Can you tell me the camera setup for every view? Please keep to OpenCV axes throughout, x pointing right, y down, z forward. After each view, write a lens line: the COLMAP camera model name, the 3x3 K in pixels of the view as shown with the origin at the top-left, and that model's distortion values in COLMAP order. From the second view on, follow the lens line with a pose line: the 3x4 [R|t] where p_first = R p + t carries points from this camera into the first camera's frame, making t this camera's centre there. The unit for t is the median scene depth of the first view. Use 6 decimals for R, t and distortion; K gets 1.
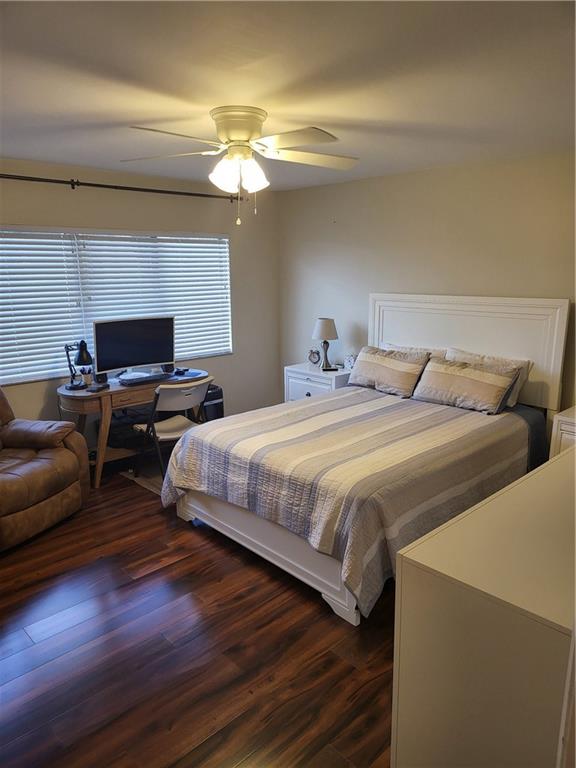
lens RADIAL K [[532.7, 0, 289.9], [0, 532.7, 388.0], [0, 0, 1]] dist [0.066713, -0.079673]
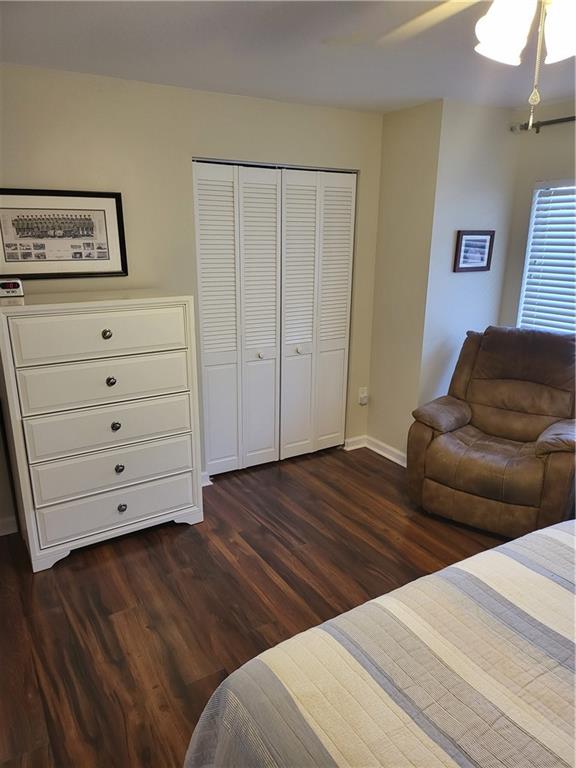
lens RADIAL K [[532.7, 0, 289.9], [0, 532.7, 388.0], [0, 0, 1]] dist [0.066713, -0.079673]
pose [[-0.205418, 0.275768, -0.939018, 0.579075], [-0.230636, 0.918816, 0.320288, -0.248343], [0.951110, 0.282364, -0.125139, 1.126159]]
